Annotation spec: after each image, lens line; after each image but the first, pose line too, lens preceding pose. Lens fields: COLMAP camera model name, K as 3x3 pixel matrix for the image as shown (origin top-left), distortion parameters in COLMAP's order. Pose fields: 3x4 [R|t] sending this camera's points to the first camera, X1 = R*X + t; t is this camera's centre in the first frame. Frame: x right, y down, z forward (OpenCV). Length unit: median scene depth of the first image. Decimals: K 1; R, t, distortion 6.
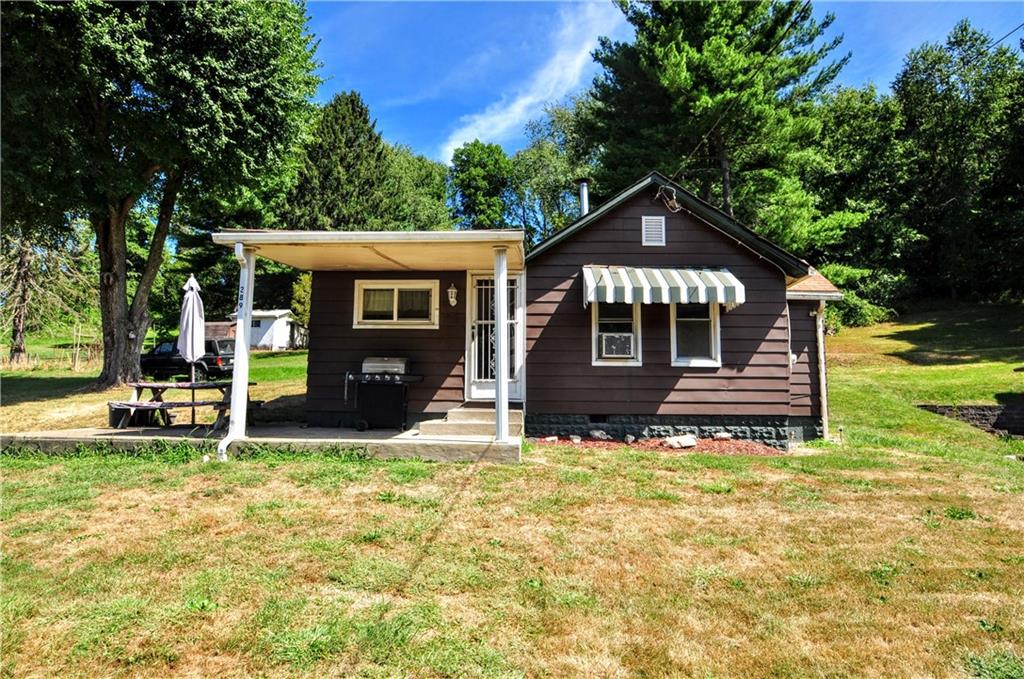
lens RADIAL K [[595.2, 0, 512.0], [0, 595.2, 339.5], [0, 0, 1]] dist [-0.003165, -0.000578]
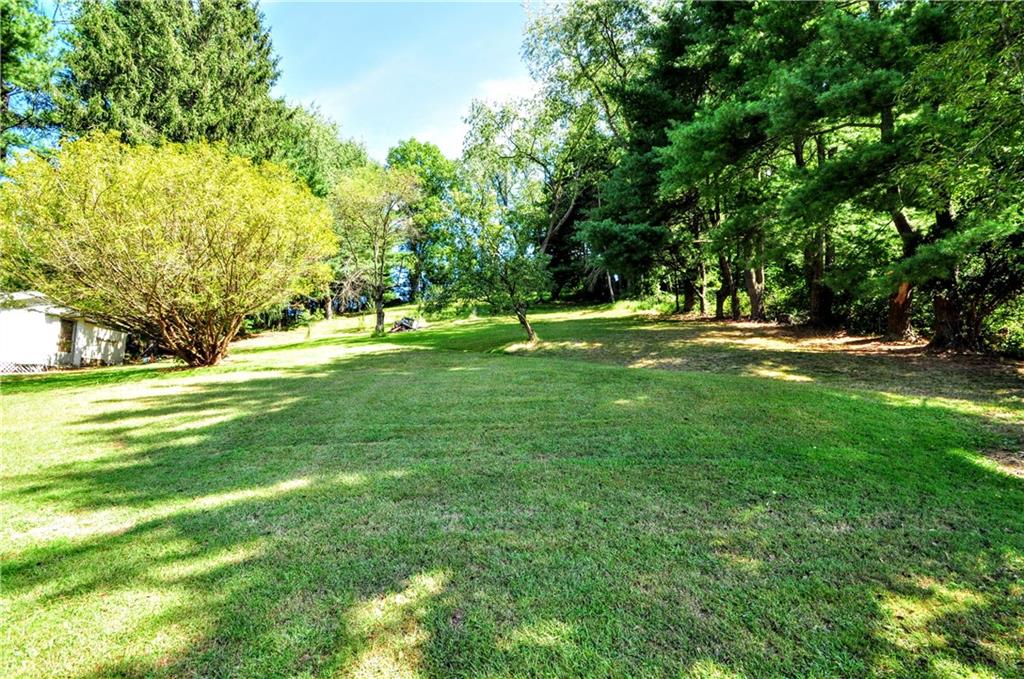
lens RADIAL K [[466.4, 0, 512.0], [0, 466.4, 339.5], [0, 0, 1]] dist [0.002664, 0.000265]
pose [[0.985641, 0.002819, 0.168834, -0.297001], [-0.000335, 0.999891, -0.014739, -0.015048], [-0.168857, 0.014471, 0.985534, 2.491817]]
